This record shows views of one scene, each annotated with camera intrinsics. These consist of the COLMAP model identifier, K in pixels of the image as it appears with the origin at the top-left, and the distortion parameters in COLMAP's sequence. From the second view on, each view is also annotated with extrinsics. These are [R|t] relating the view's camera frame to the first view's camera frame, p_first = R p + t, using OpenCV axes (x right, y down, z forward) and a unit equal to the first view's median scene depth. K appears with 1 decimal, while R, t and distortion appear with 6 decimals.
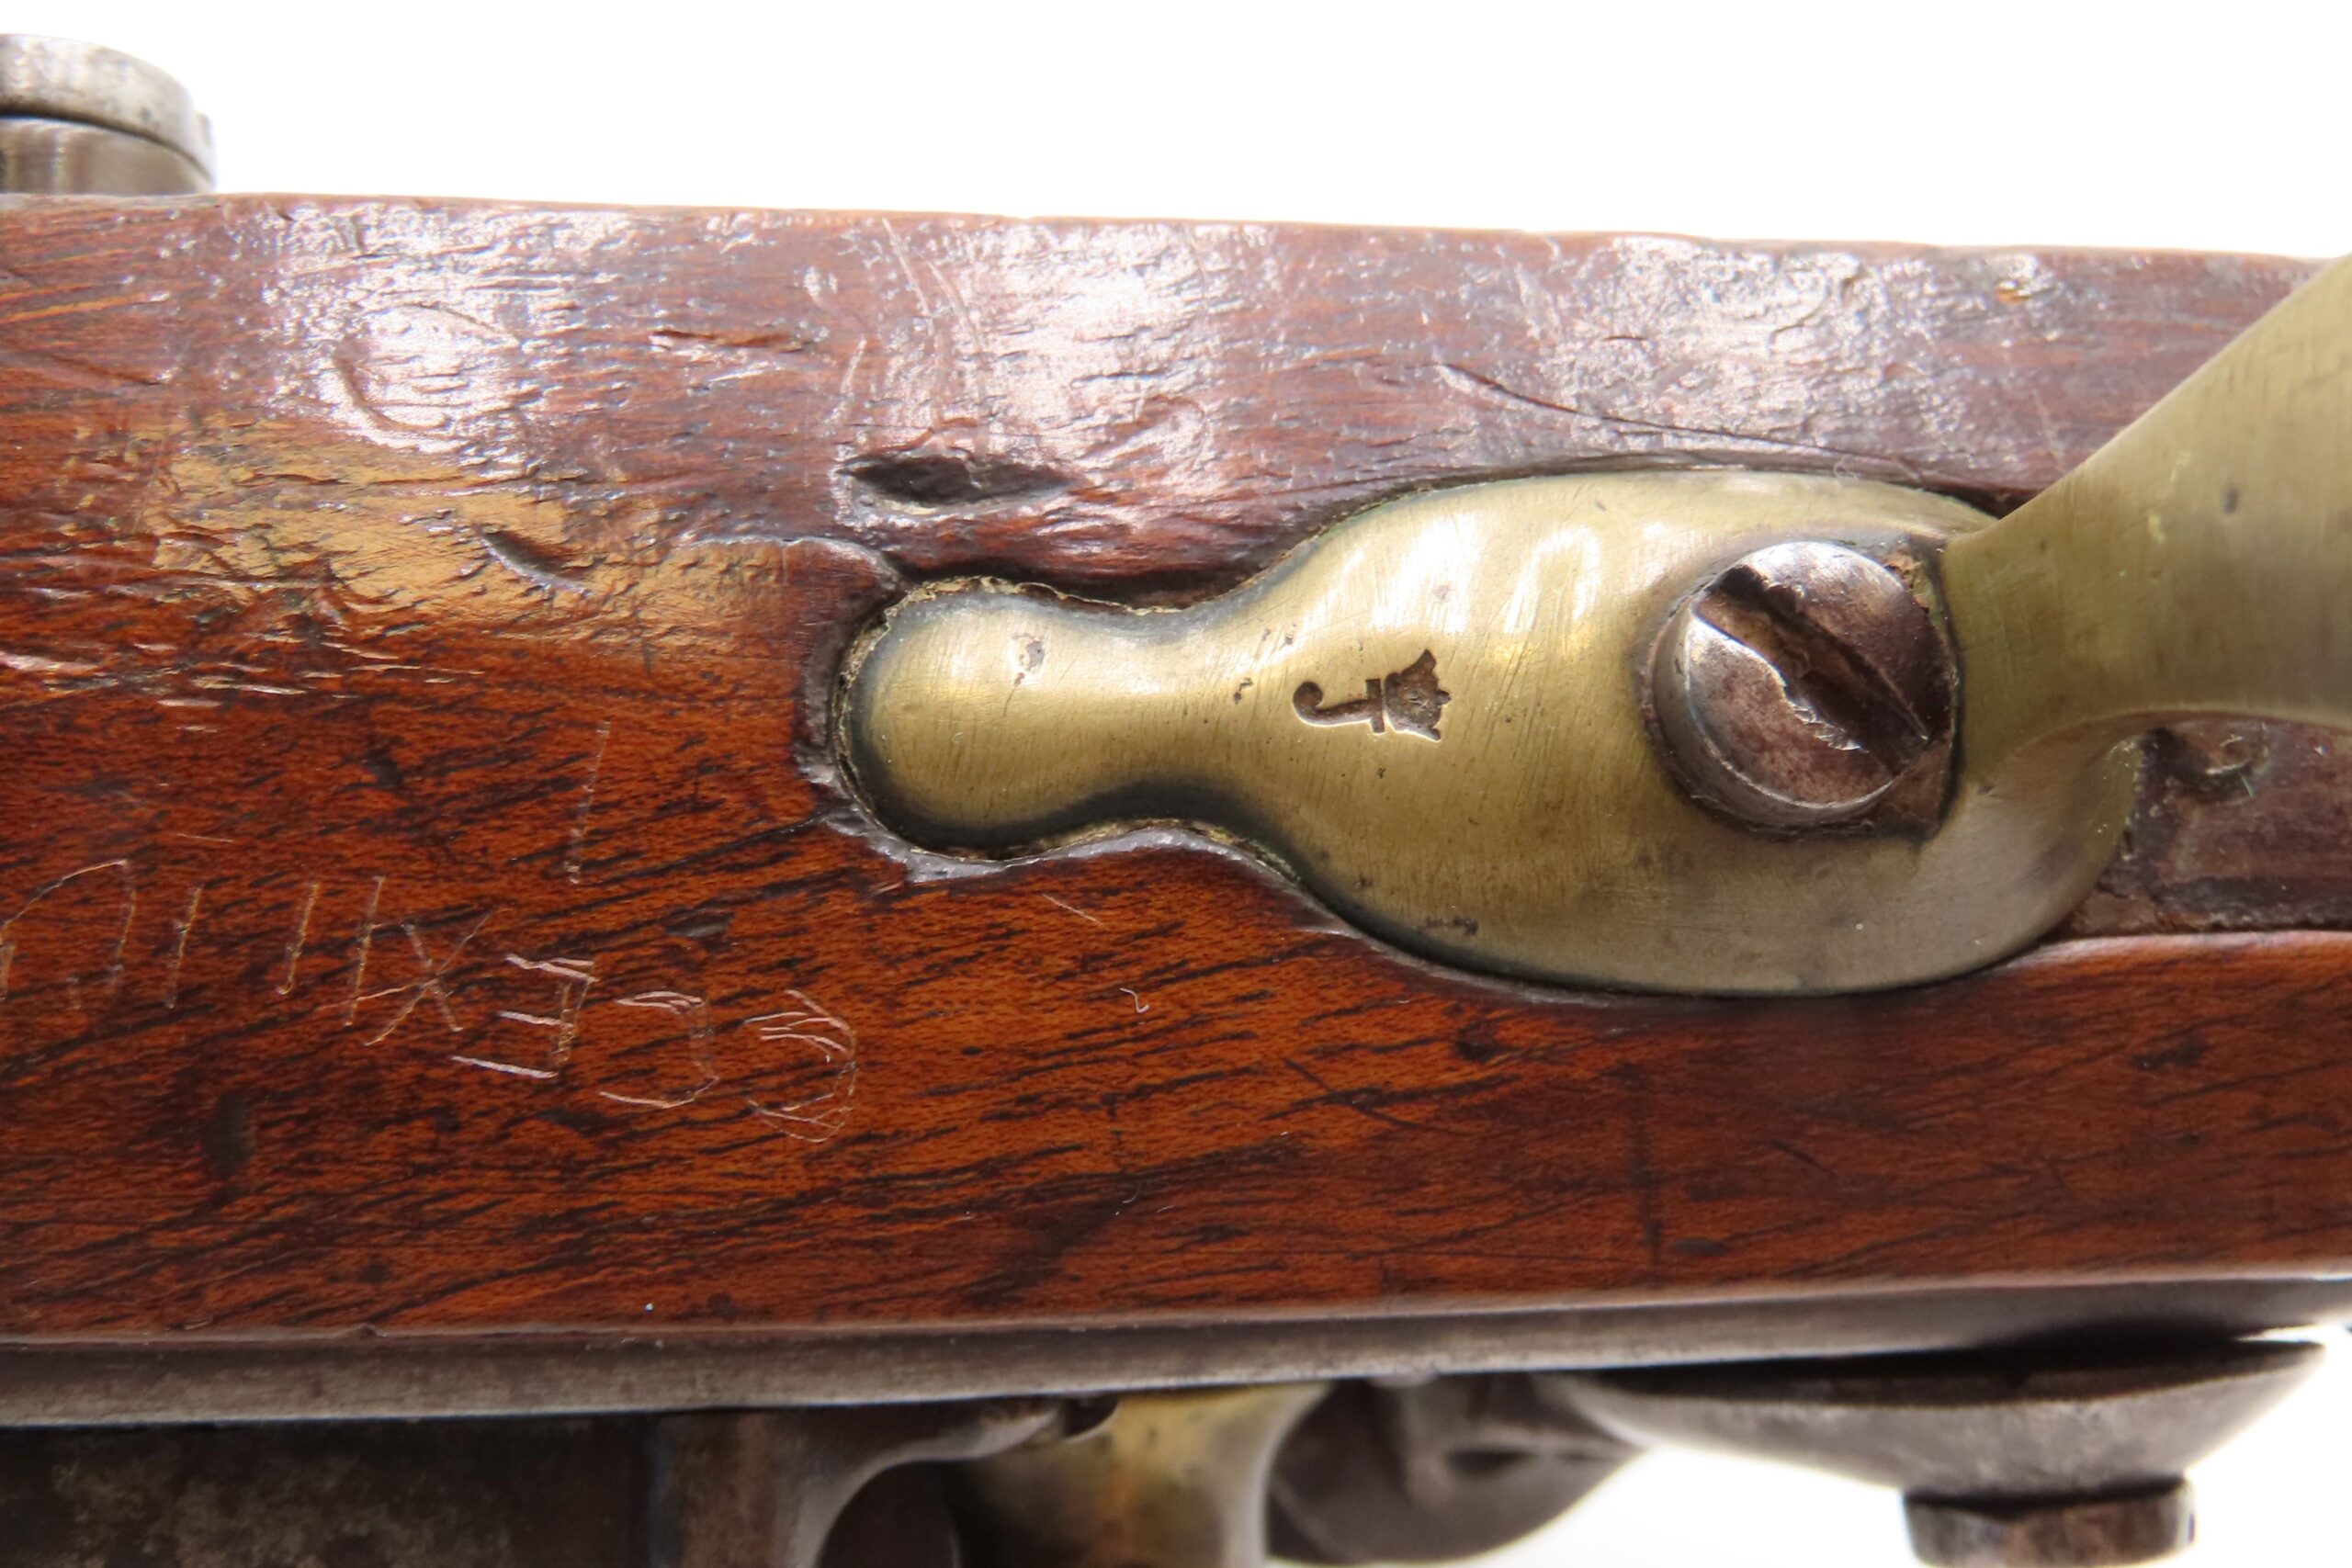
lens RADIAL K [[2376.4, 0, 1178.6], [0, 2376.4, 783.6], [0, 0, 1]] dist [-0.047547, 0.000000]
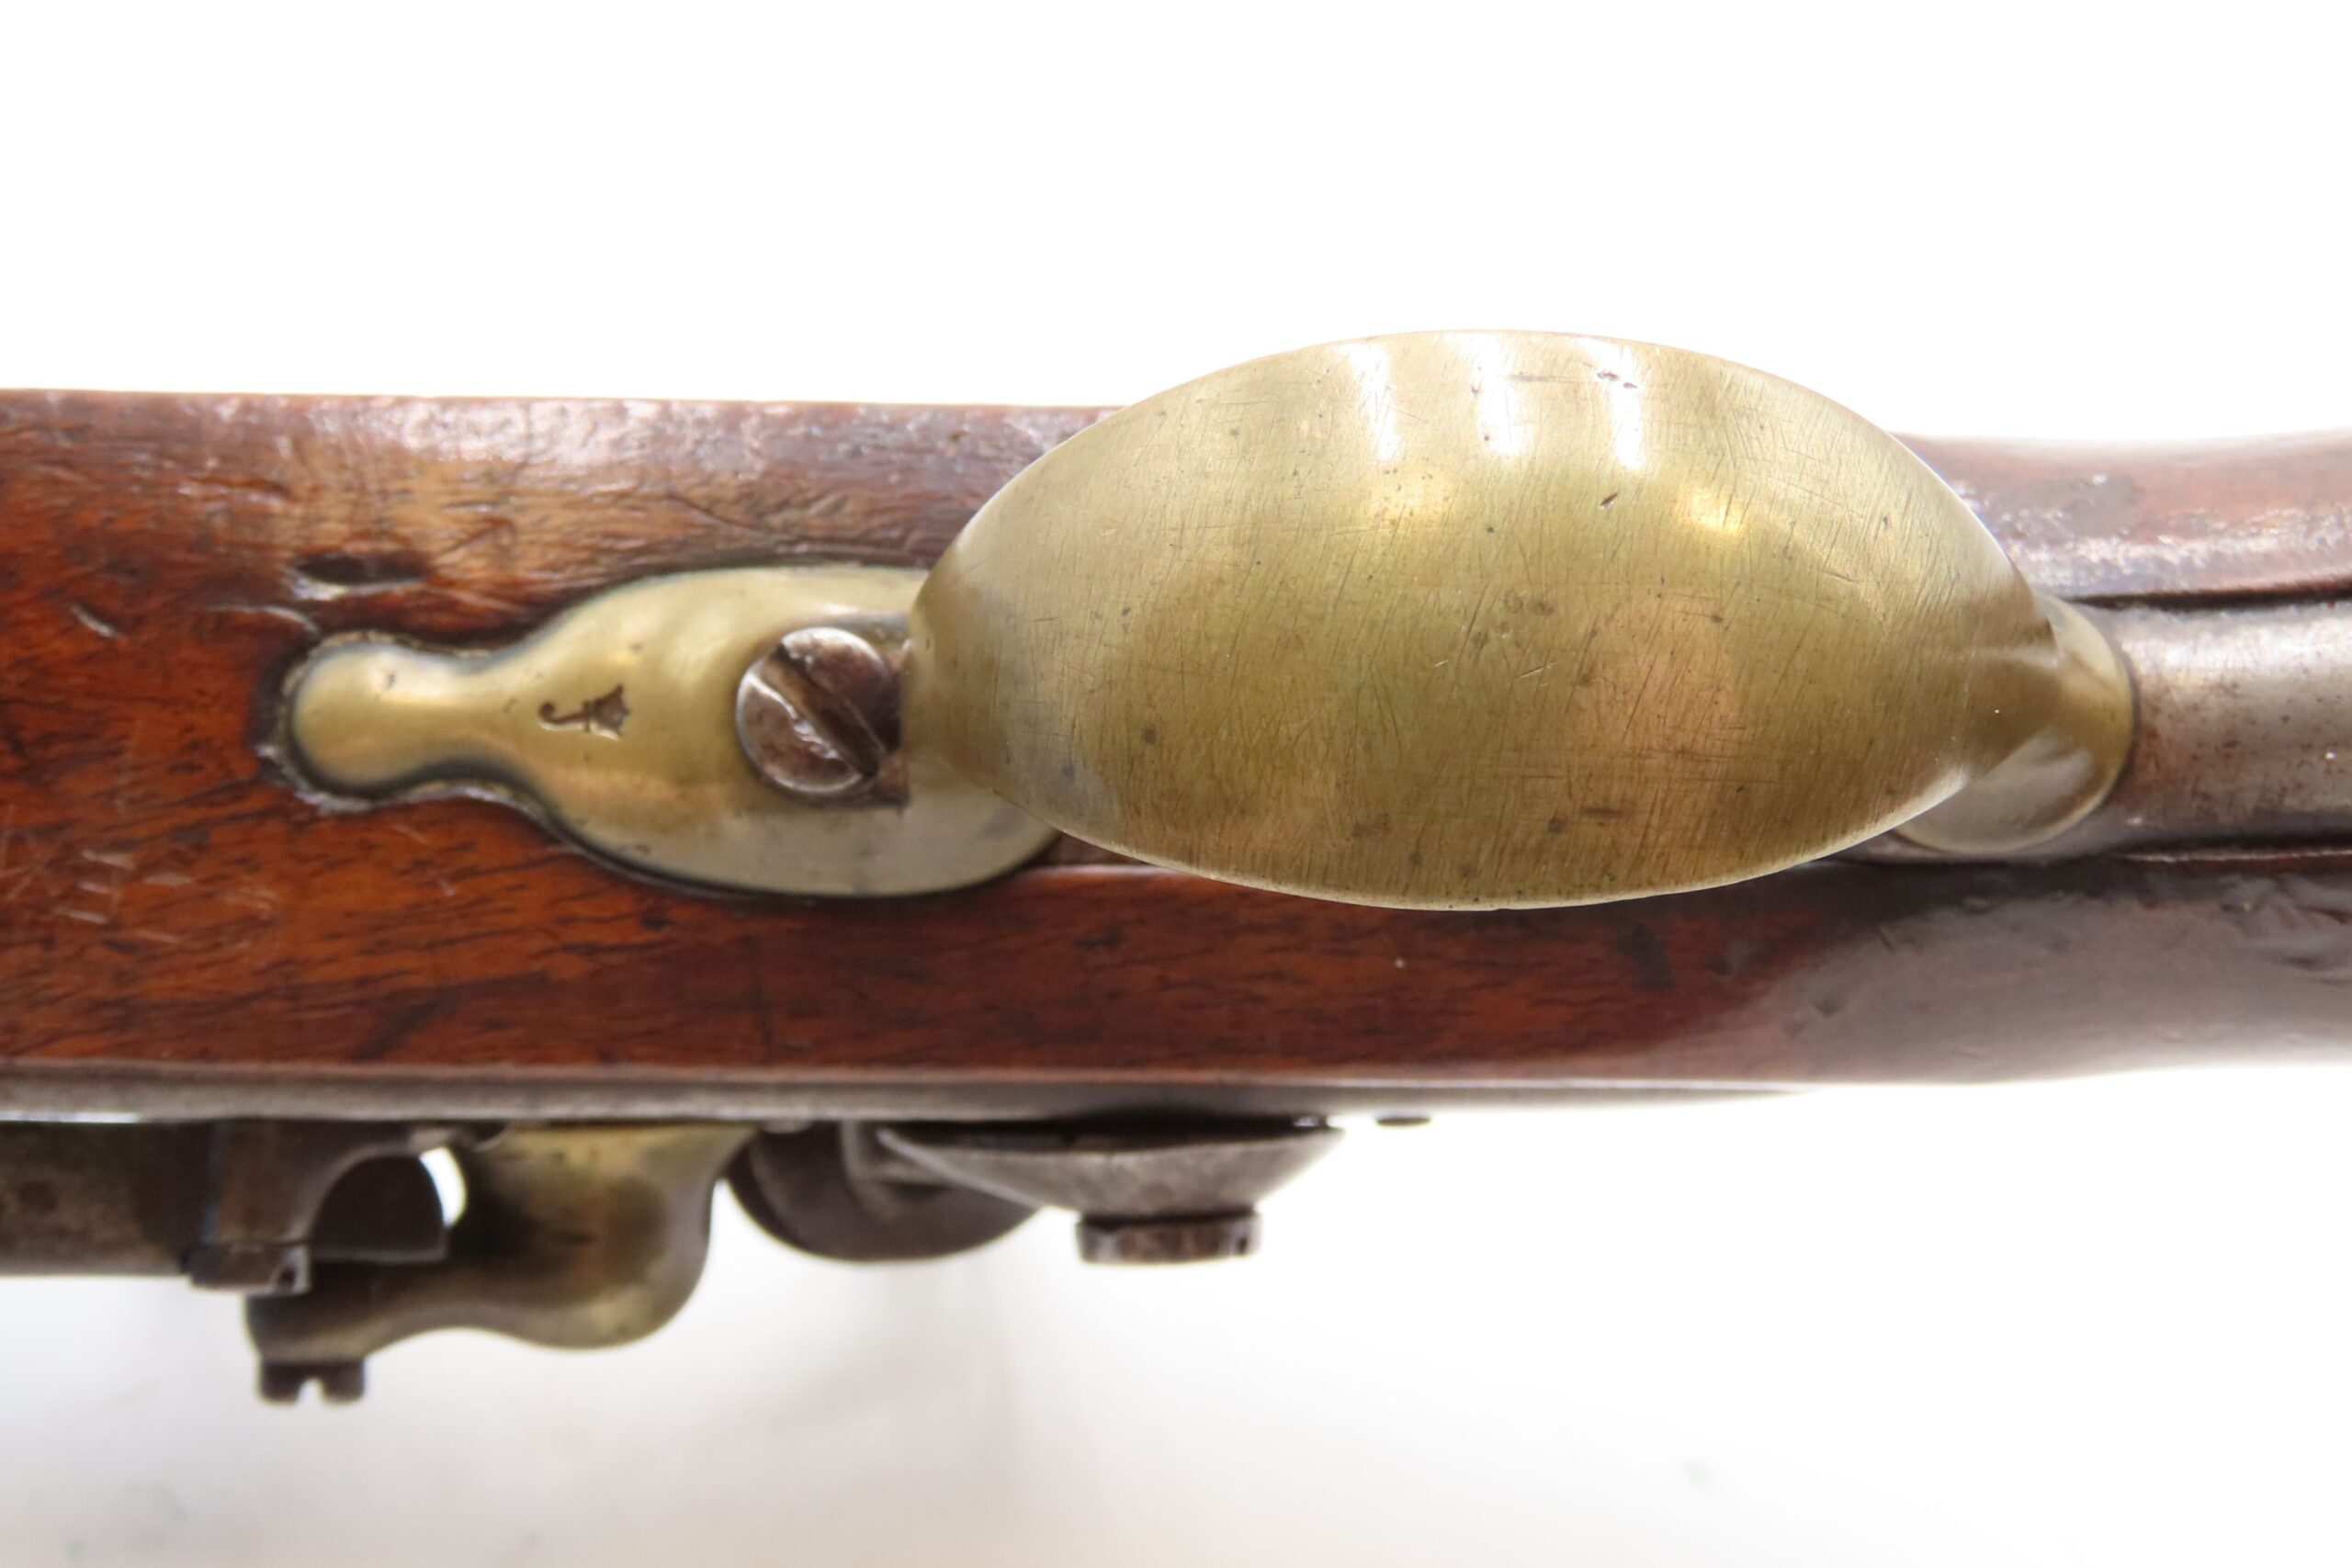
lens RADIAL K [[2376.4, 0, 1179.5], [0, 2376.4, 780.7], [0, 0, 1]] dist [-0.047547, 0.000000]
pose [[0.996259, 0.029611, -0.081185, 0.648618], [-0.022454, 0.995894, 0.087696, -0.146854], [0.083448, -0.085545, 0.992834, -0.637268]]
